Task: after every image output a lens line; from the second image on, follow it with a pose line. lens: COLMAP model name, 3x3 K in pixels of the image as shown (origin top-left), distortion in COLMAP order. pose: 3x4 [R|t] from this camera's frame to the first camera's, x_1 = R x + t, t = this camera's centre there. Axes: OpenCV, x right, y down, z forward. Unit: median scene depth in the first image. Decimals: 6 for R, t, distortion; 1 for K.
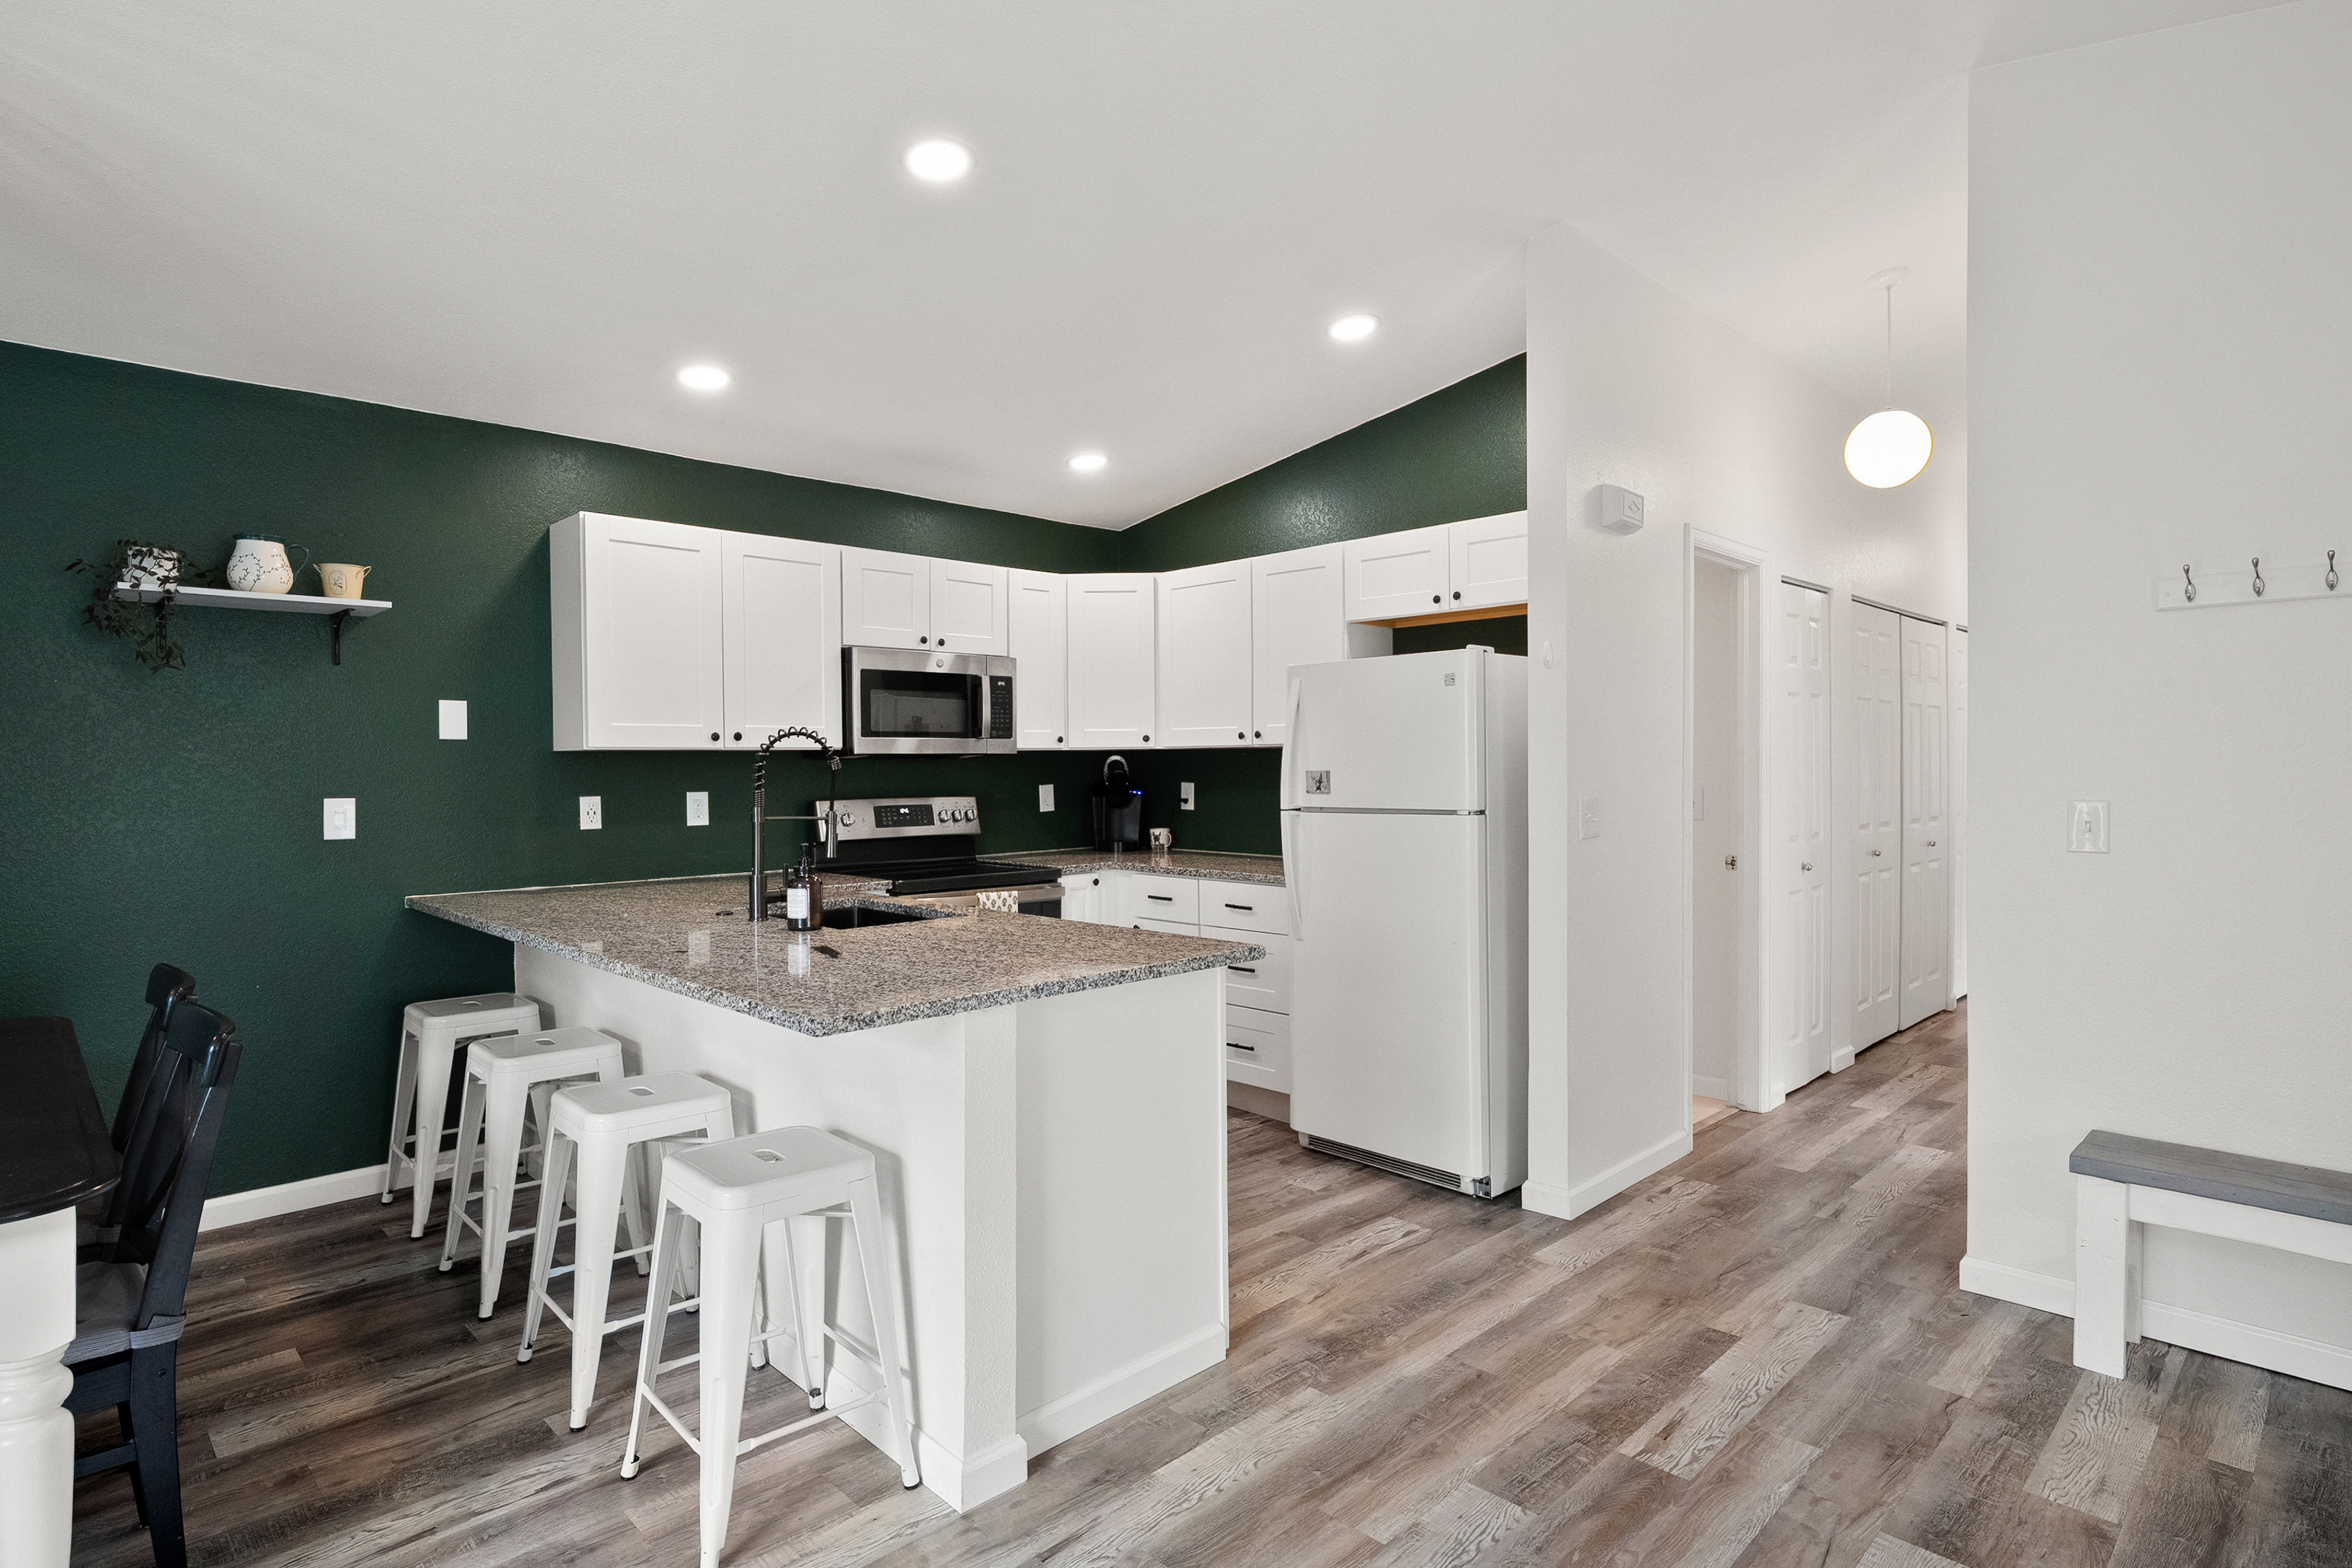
lens RADIAL K [[1220.3, 0, 1176.3], [0, 1220.3, 776.6], [0, 0, 1]] dist [0.002341, -0.000852]
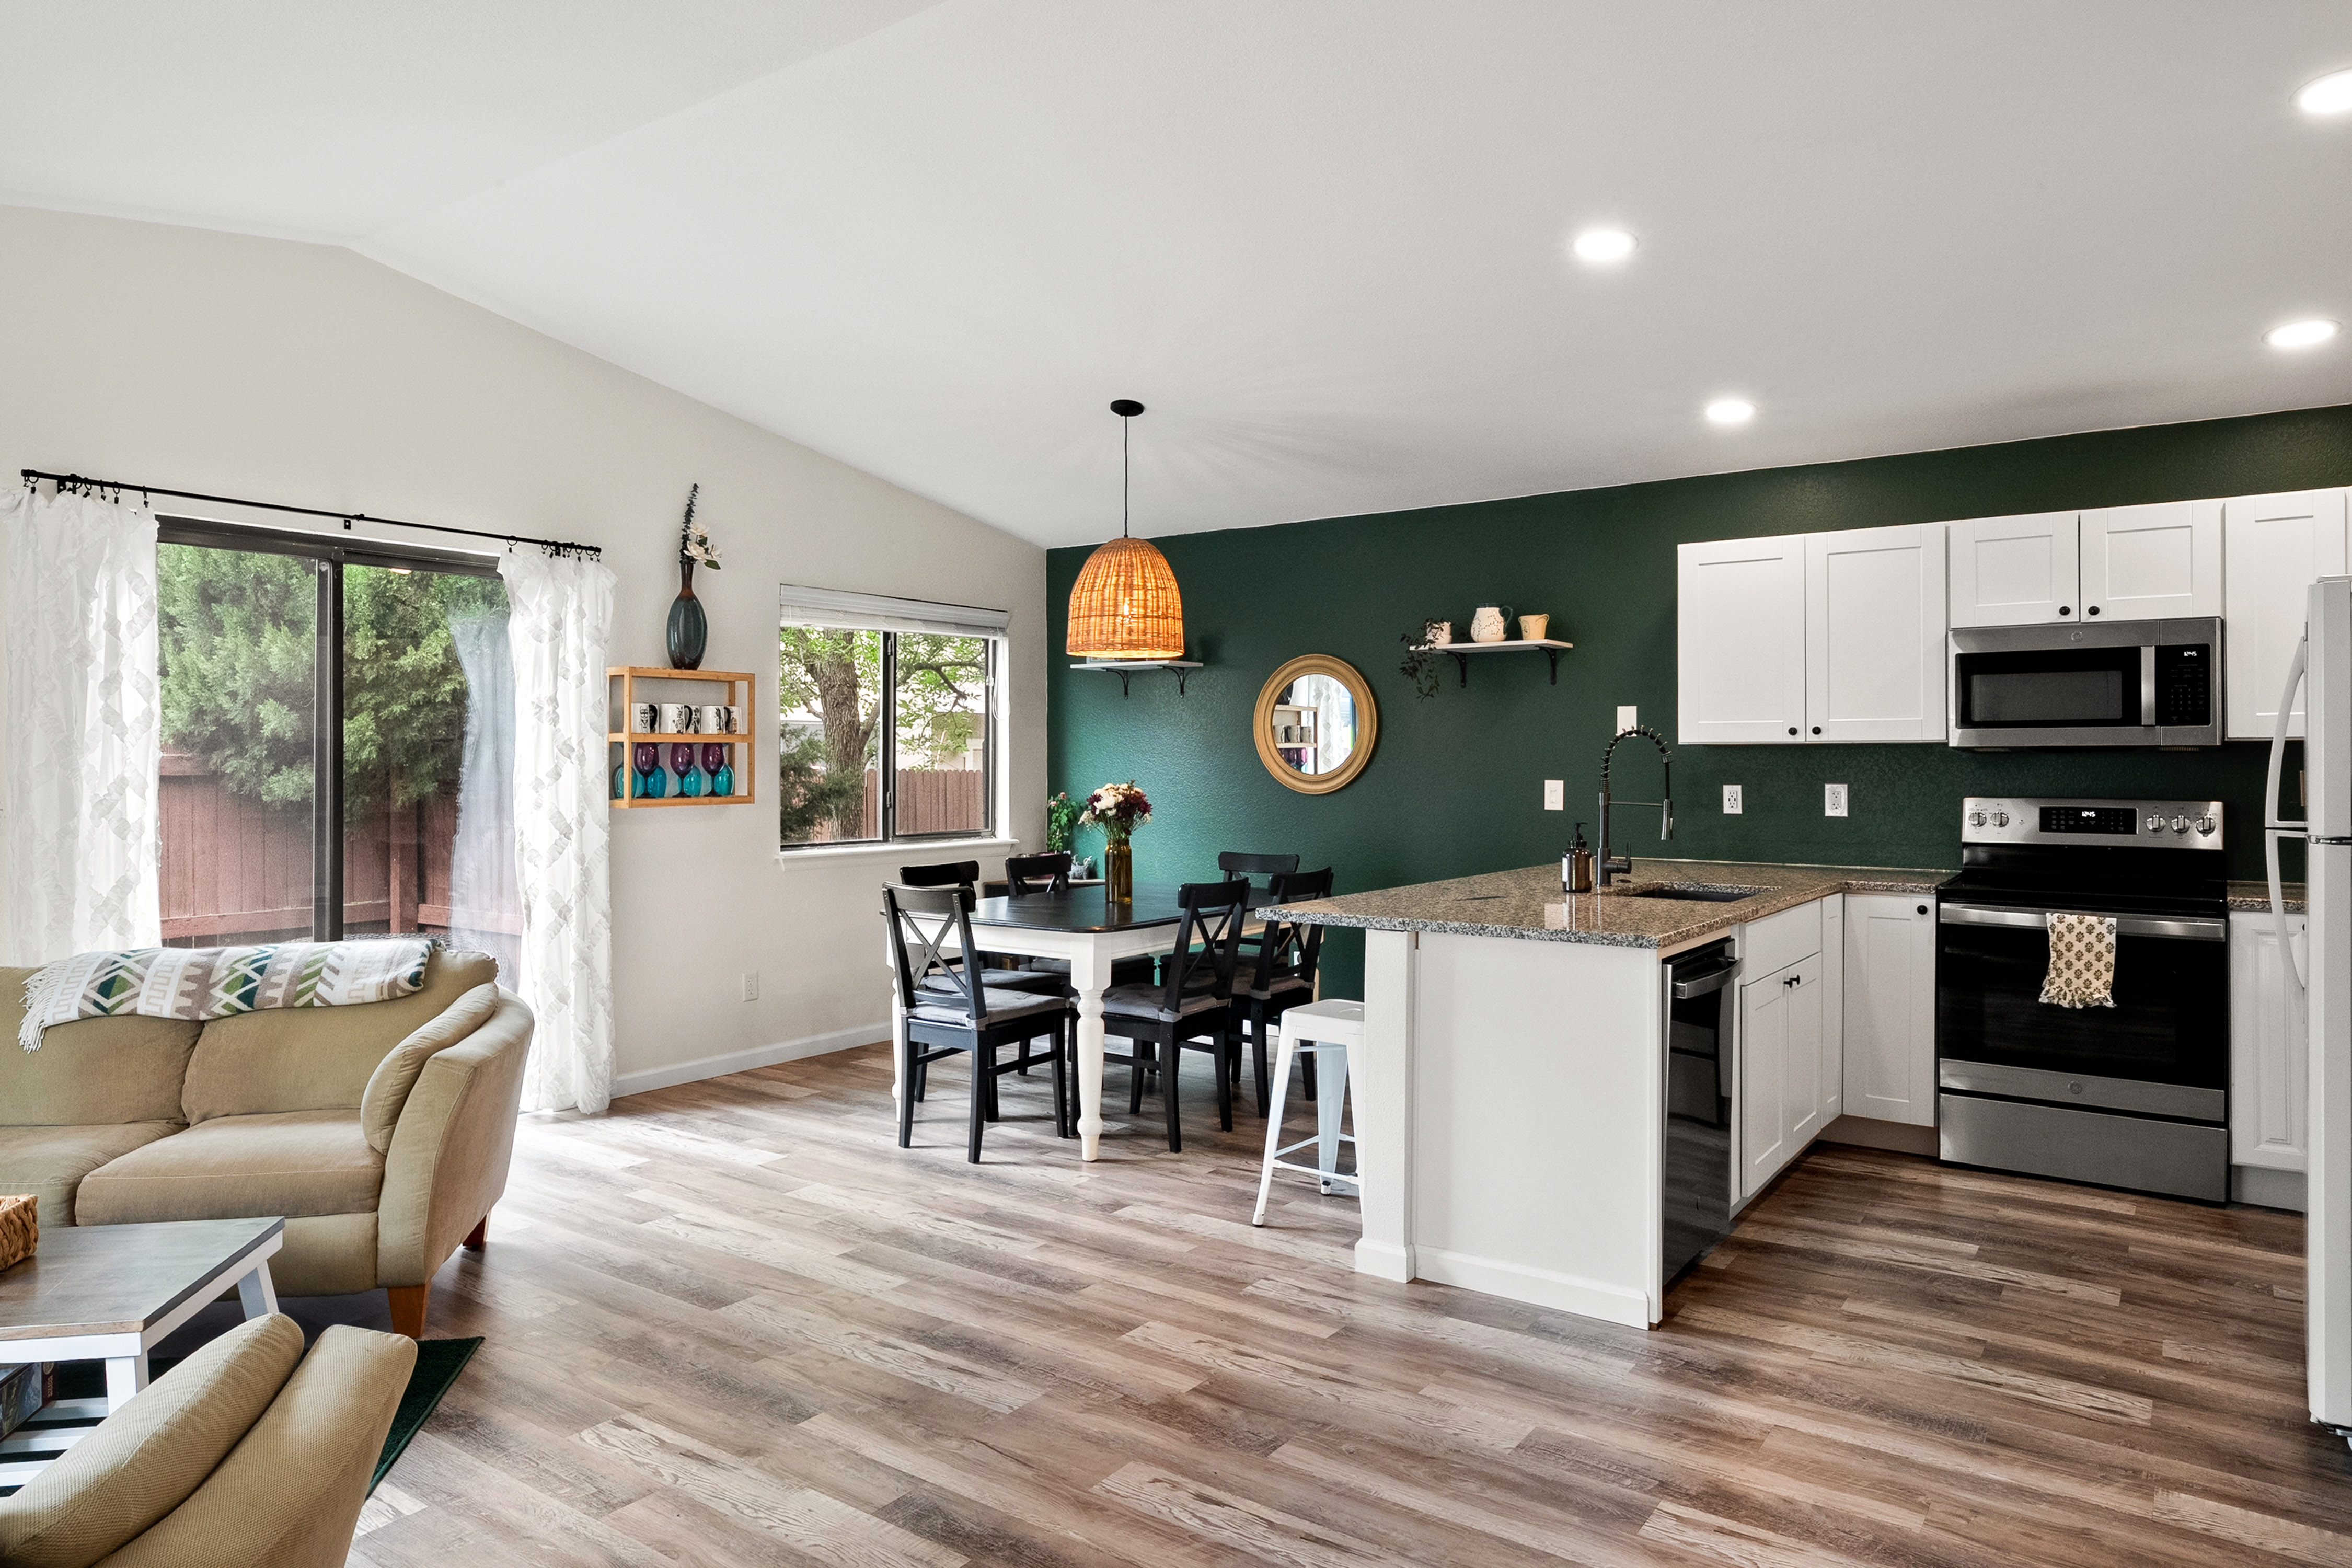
lens RADIAL K [[1467.1, 0, 1145.4], [0, 1467.1, 754.7], [0, 0, 1]] dist [0.009356, 0.002001]
pose [[0.163787, 0.003897, -0.986488, 0.854351], [-0.011584, 0.999931, 0.002027, -0.009117], [0.986428, 0.011096, 0.163821, 0.256530]]
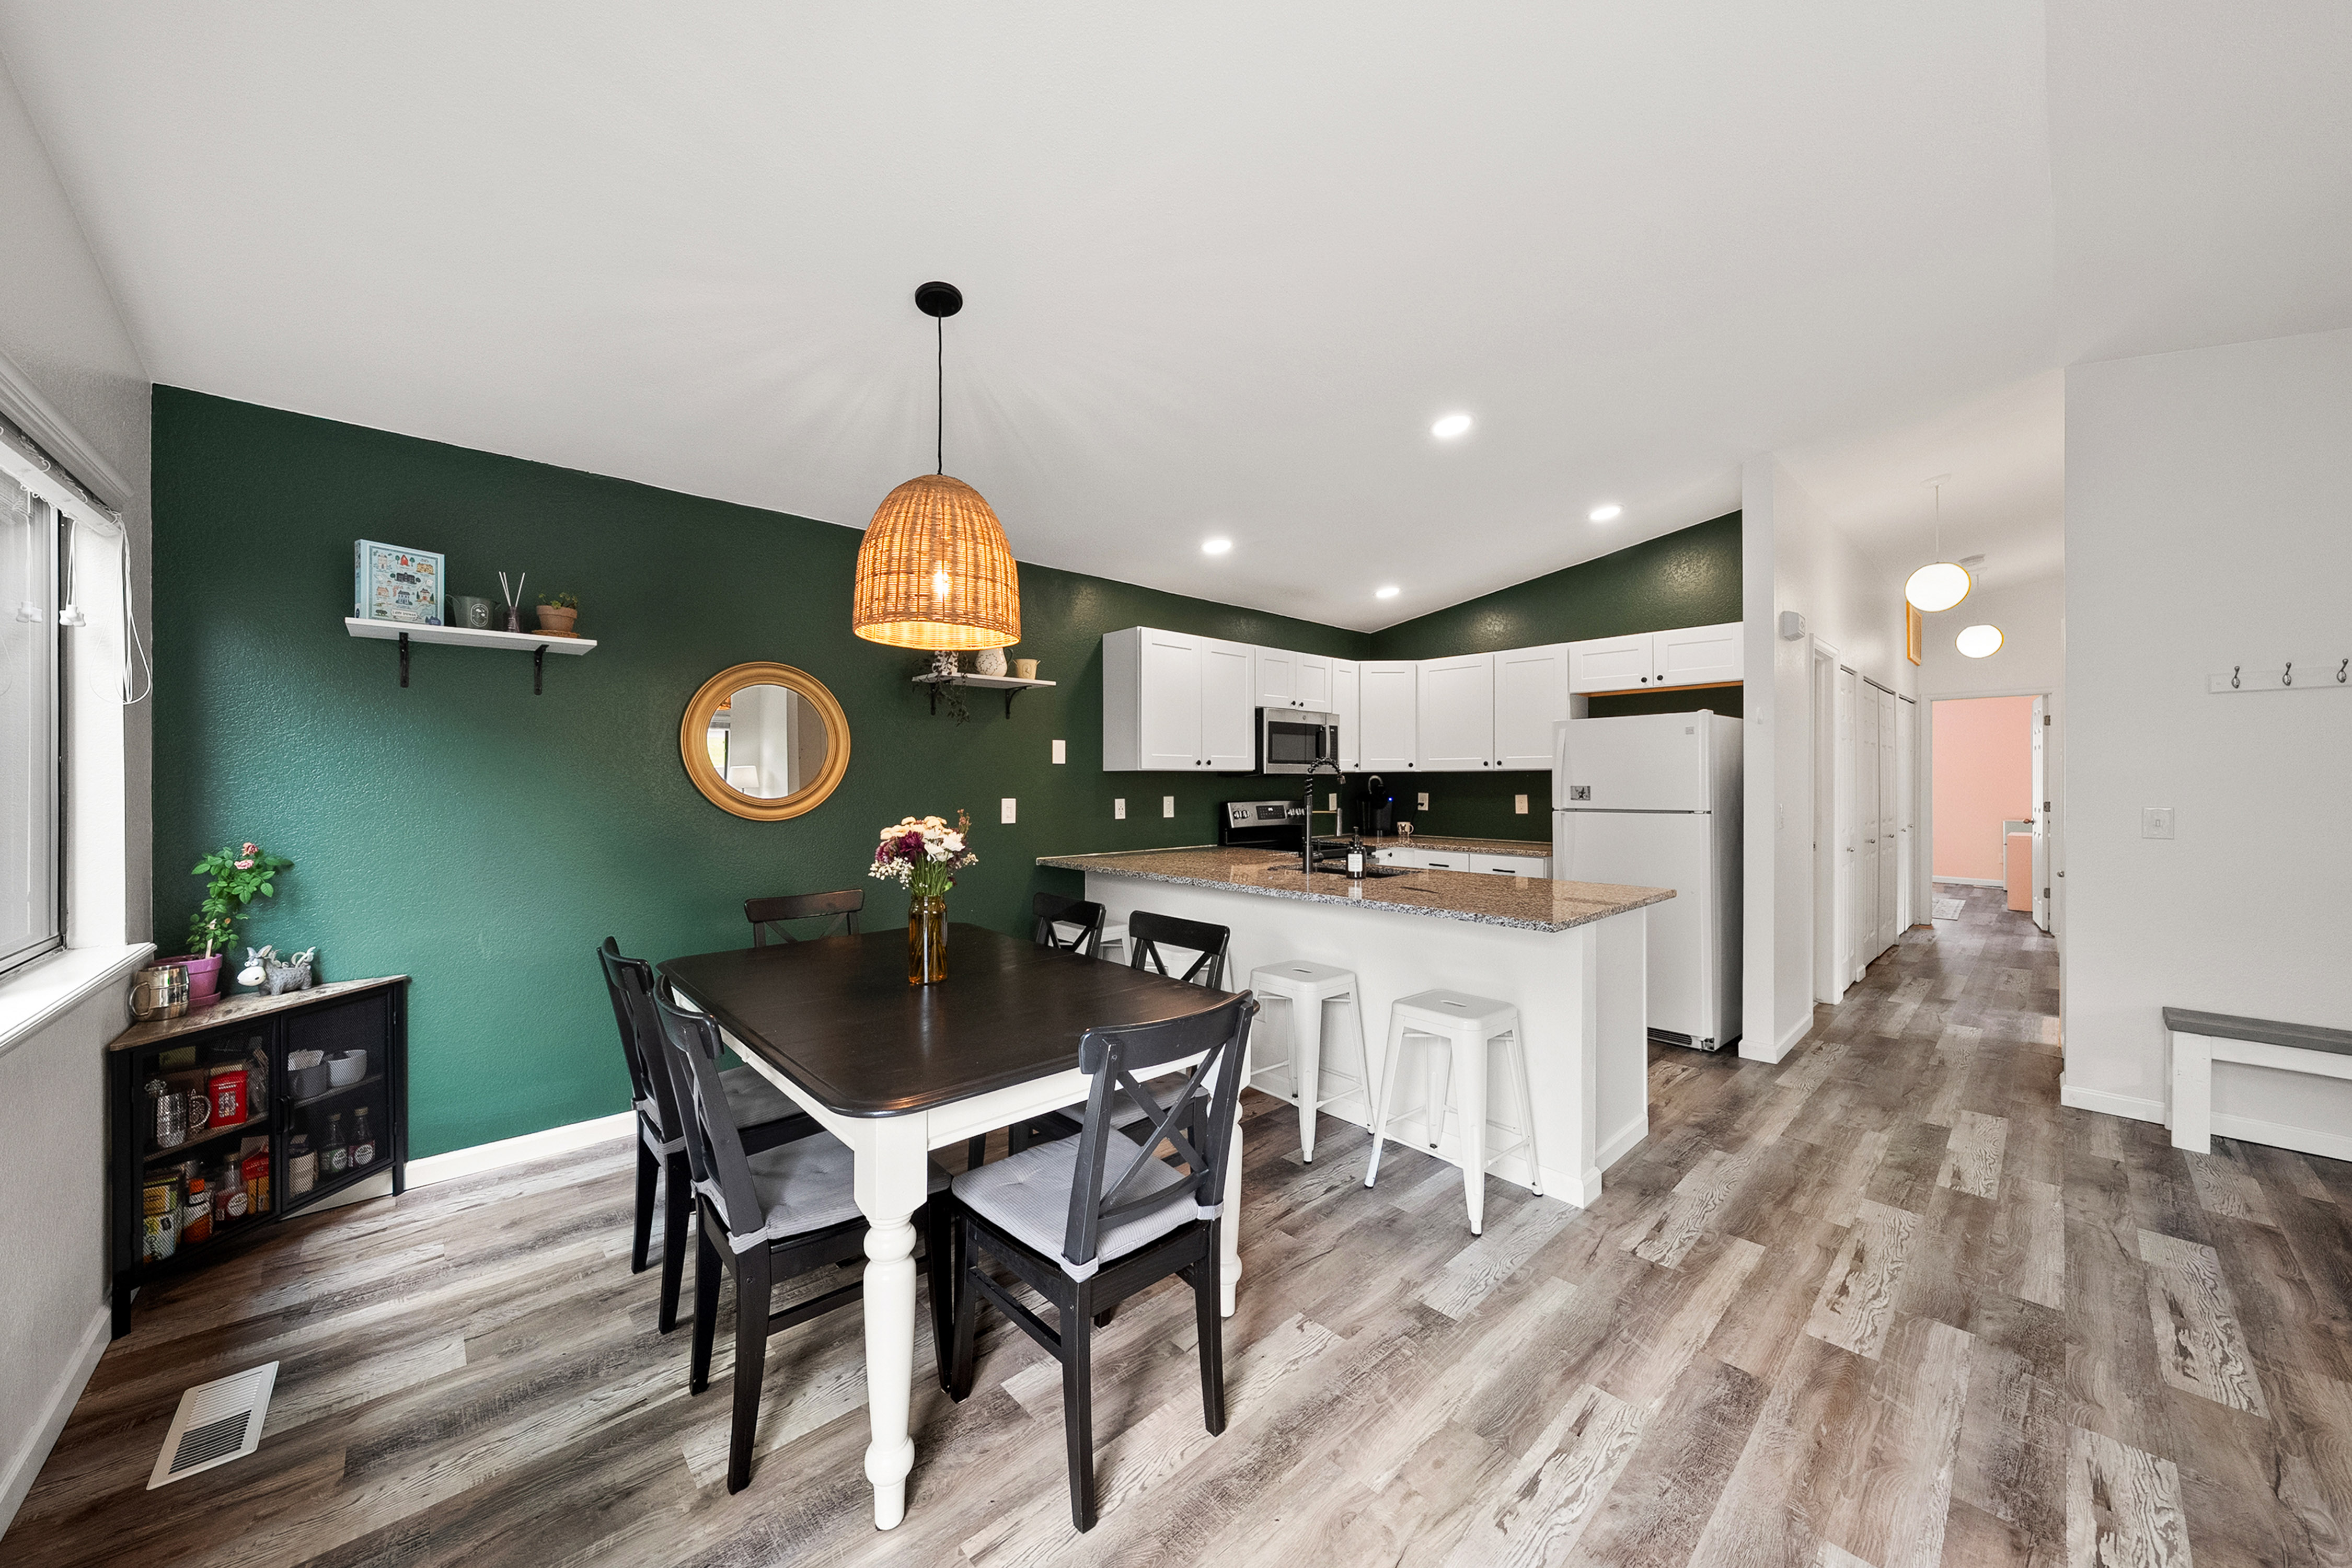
lens RADIAL K [[832.1, 0, 1168.2], [0, 832.1, 779.4], [0, 0, 1]] dist [-0.001564, 0.000109]
pose [[0.999477, 0.006488, -0.031692, -0.415371], [-0.006850, 0.999912, -0.011326, 0.002757], [0.031616, 0.011537, 0.999434, -0.123622]]
